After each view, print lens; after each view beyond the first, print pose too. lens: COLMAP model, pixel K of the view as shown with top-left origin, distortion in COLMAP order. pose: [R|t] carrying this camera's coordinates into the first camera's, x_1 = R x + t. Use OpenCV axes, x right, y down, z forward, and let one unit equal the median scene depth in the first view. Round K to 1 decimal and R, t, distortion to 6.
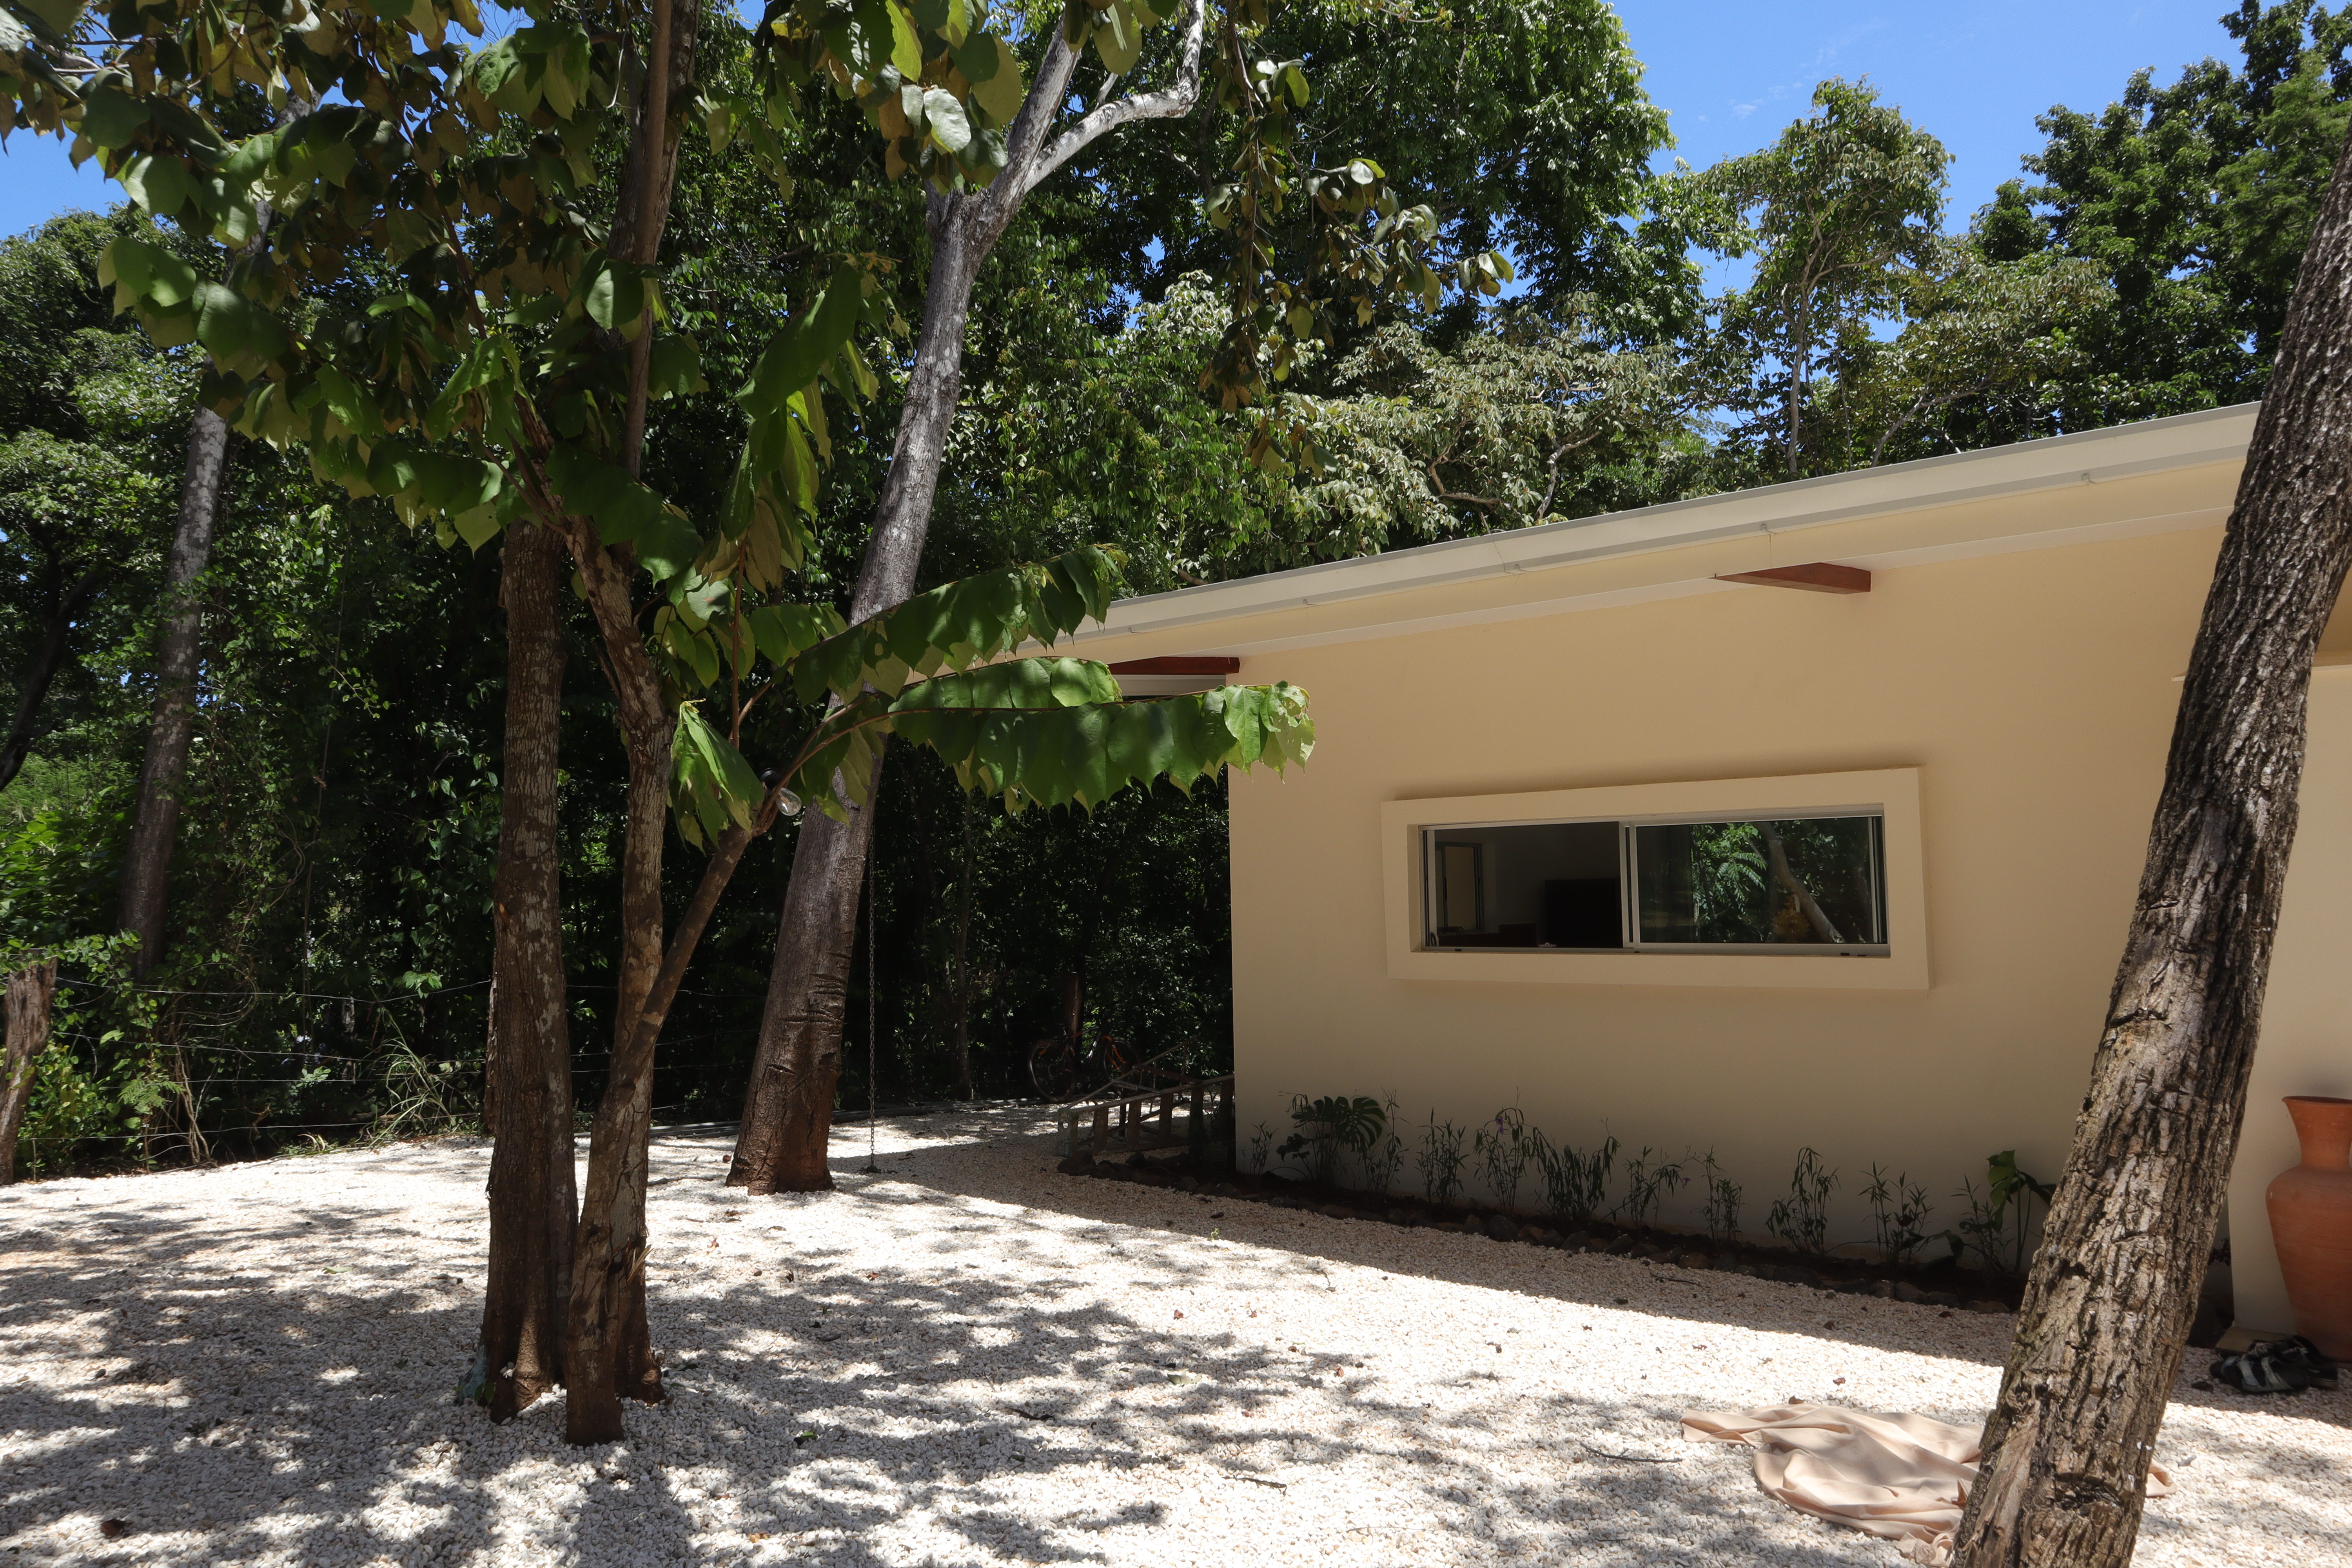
lens RADIAL K [[1571.1, 0, 1180.8], [0, 1571.1, 794.6], [0, 0, 1]] dist [0.002274, -0.005933]
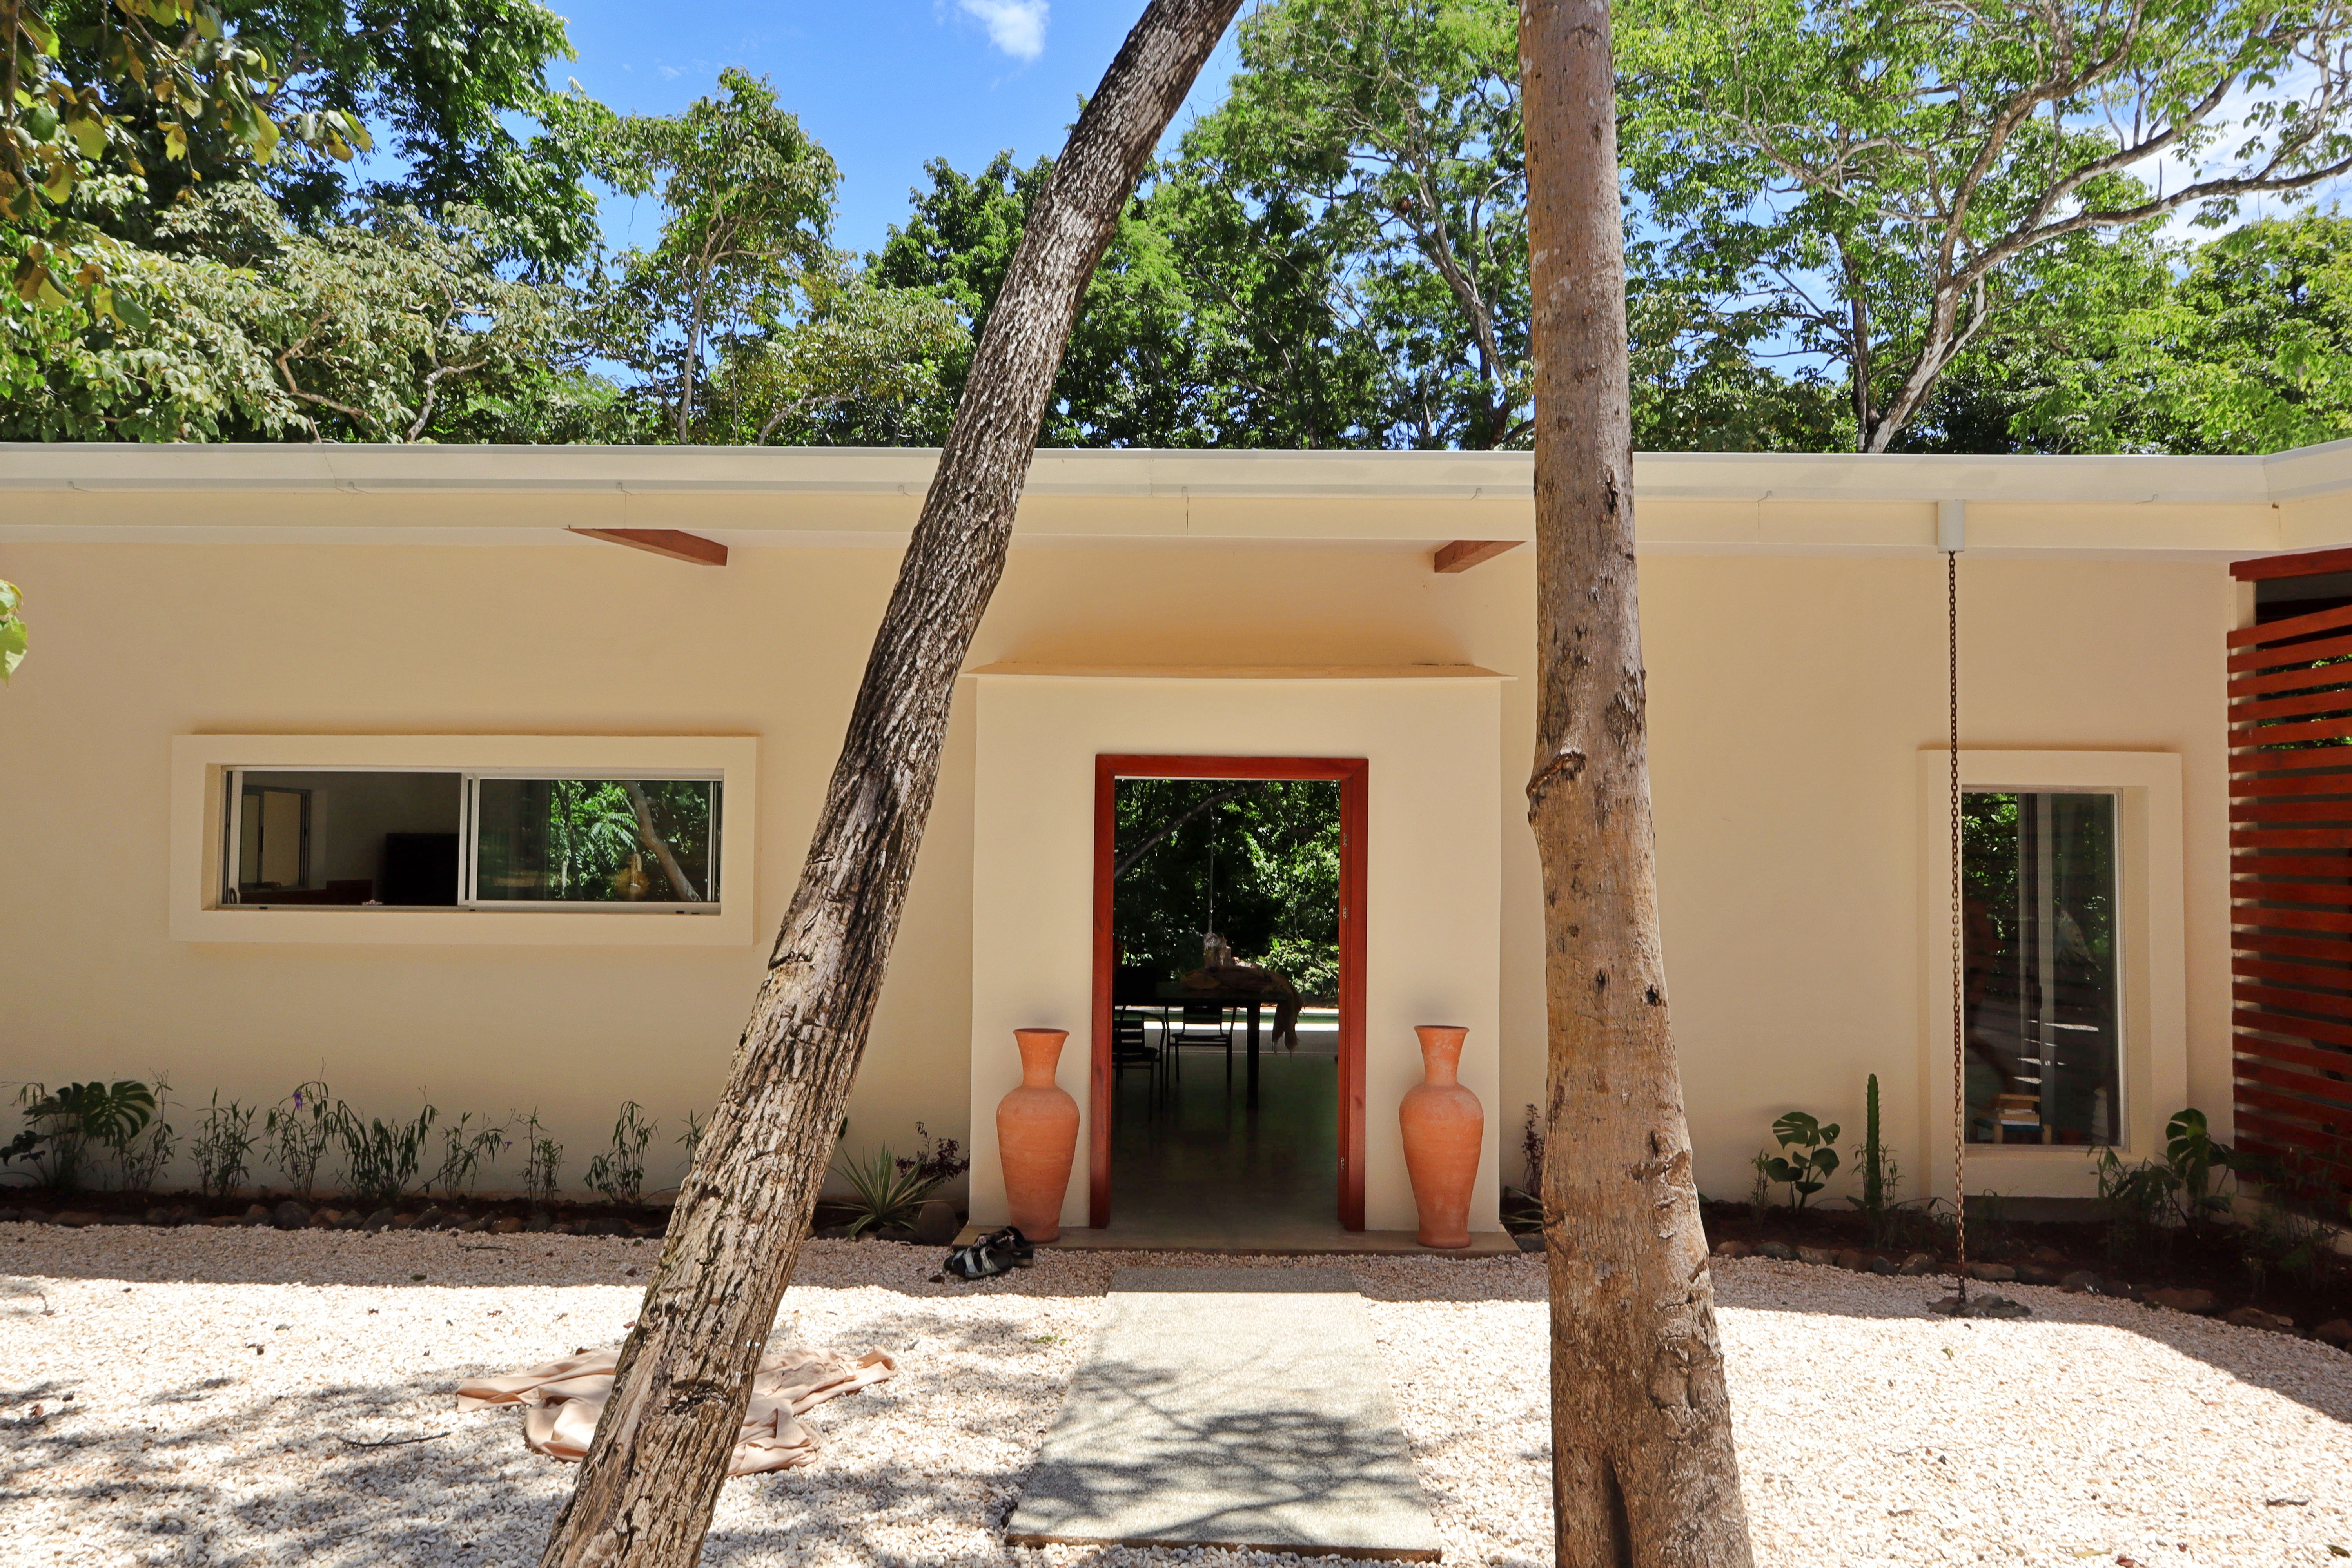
lens RADIAL K [[1572.7, 0, 1169.1], [0, 1572.7, 793.8], [0, 0, 1]] dist [0.000323, -0.005632]
pose [[0.780012, 0.047854, 0.623932, 0.040407], [-0.063191, 0.997998, 0.002454, 0.001651], [-0.622566, -0.041341, 0.781475, -0.011394]]
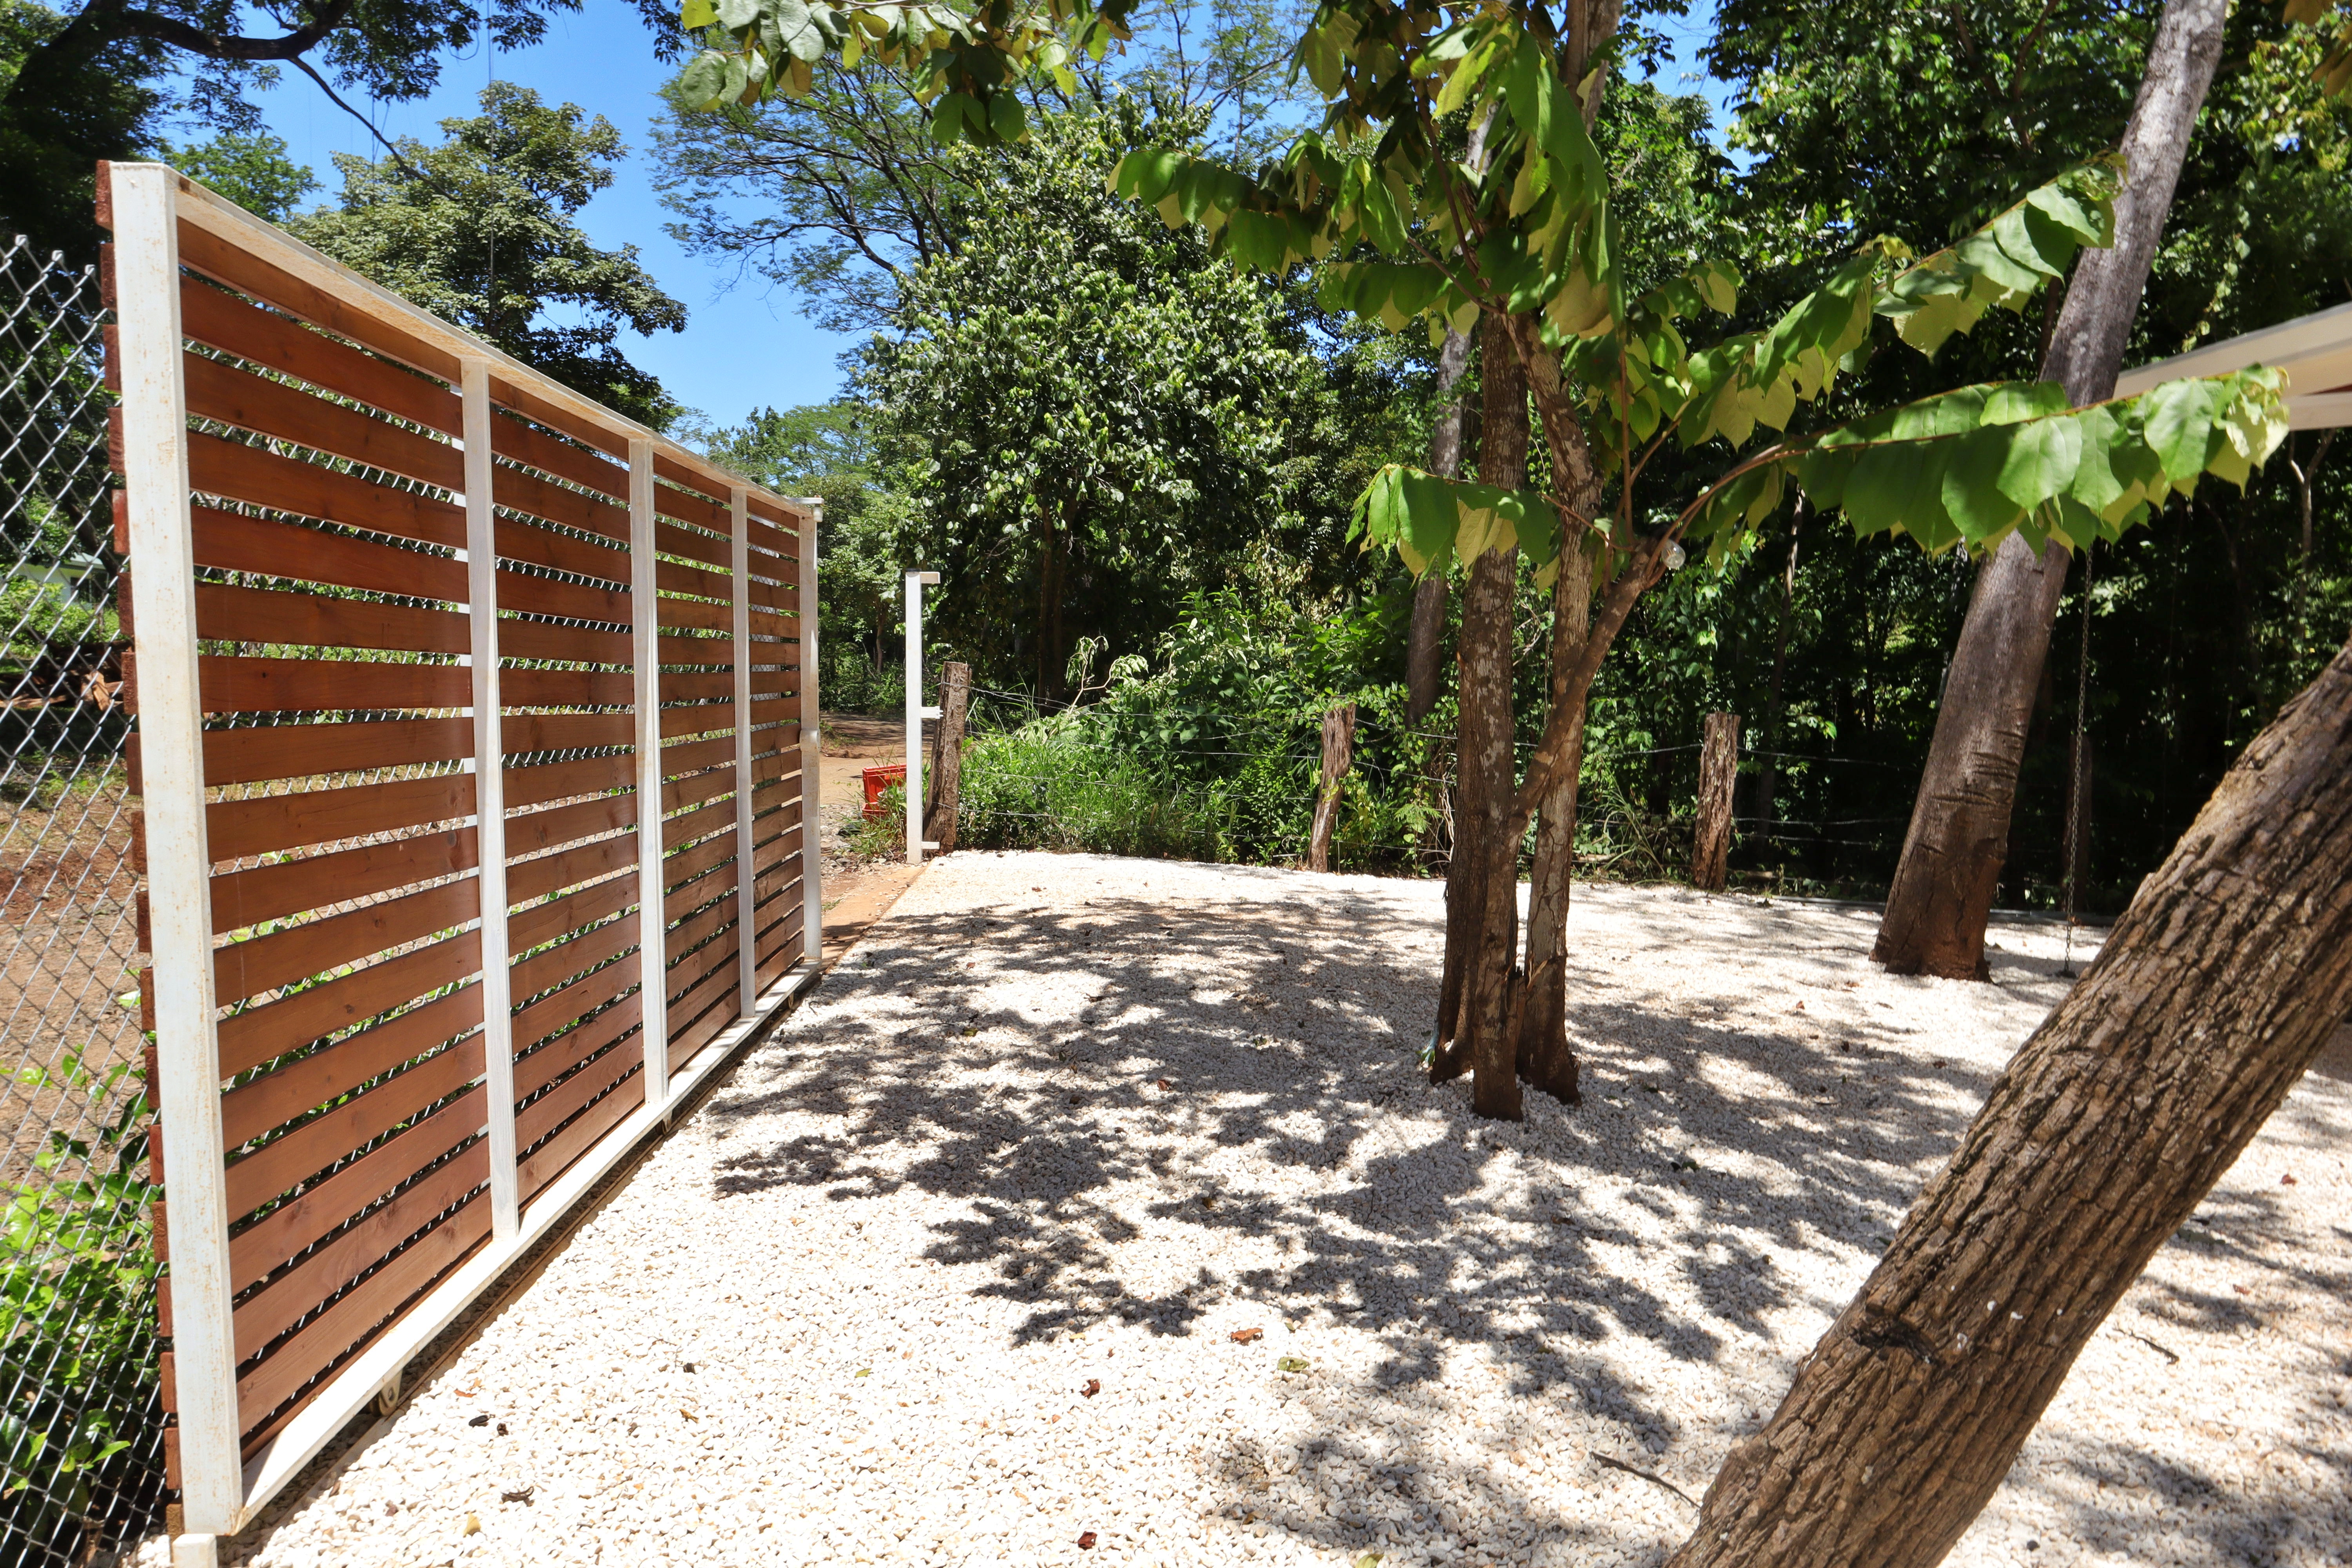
lens RADIAL K [[1571.1, 0, 1180.8], [0, 1571.1, 794.6], [0, 0, 1]] dist [0.002274, -0.005933]
pose [[0.673948, 0.082375, -0.734172, 0.273881], [0.019246, 0.991469, 0.128911, 0.019723], [0.738528, -0.101009, 0.666613, 0.070743]]
